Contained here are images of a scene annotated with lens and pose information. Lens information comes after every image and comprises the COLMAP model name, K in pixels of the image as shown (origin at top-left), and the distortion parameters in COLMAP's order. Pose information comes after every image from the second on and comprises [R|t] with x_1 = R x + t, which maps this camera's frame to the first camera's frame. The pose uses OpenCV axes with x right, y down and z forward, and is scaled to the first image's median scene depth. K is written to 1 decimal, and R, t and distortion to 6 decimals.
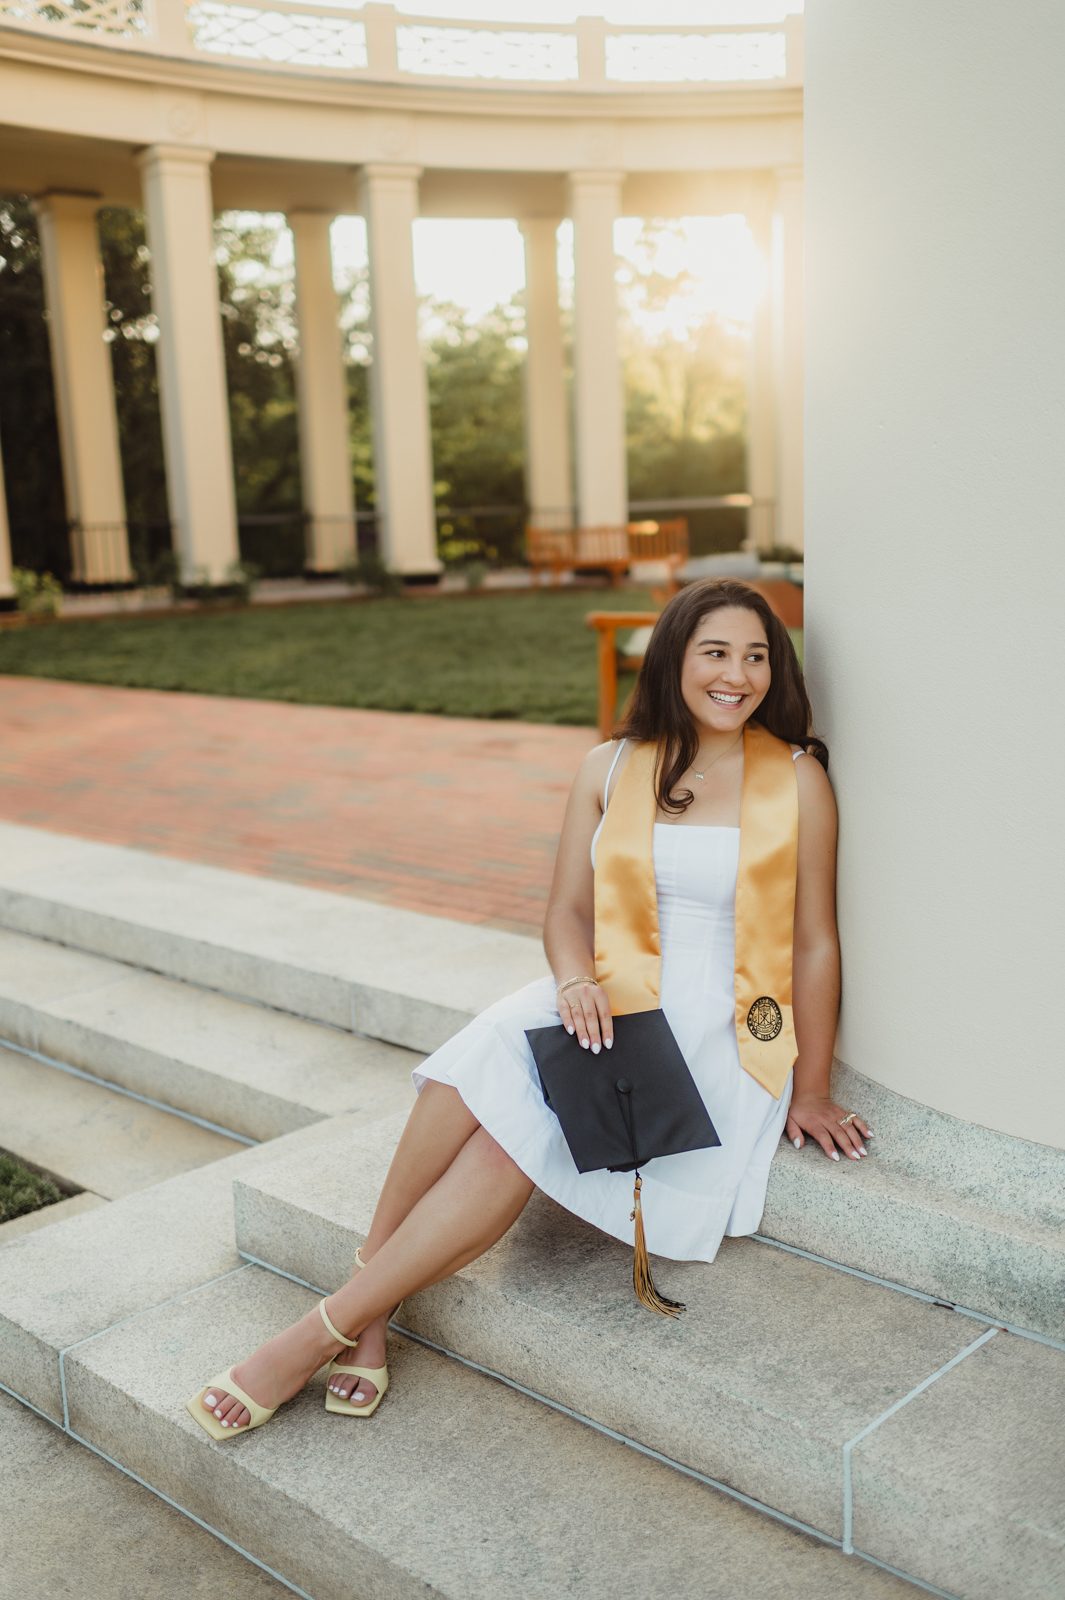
lens RADIAL K [[1649.7, 0, 531.6], [0, 1649.7, 796.2], [0, 0, 1]] dist [0.079344, -0.037525]
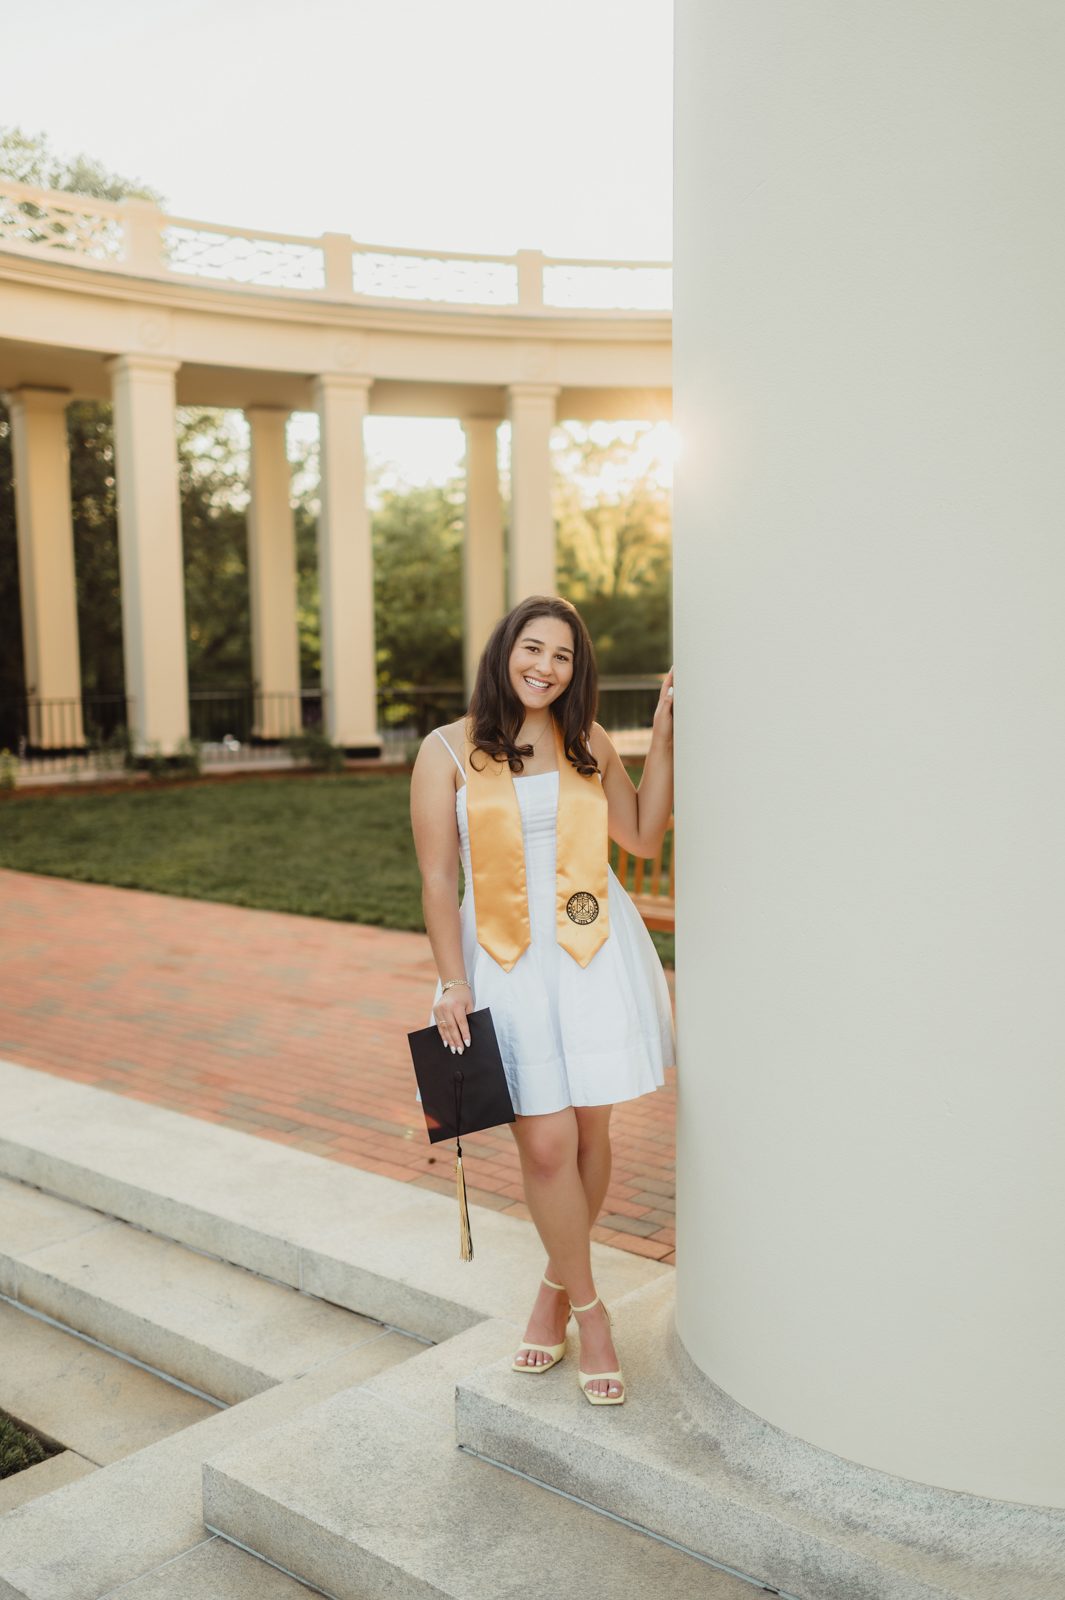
lens RADIAL K [[1586.9, 0, 537.5], [0, 1586.9, 799.3], [0, 0, 1]] dist [0.089102, -0.094610]
pose [[0.998851, 0.018077, 0.044375, 0.001484], [-0.013939, 0.995675, -0.091858, -0.084728], [-0.045844, 0.091134, 0.994783, -0.127986]]
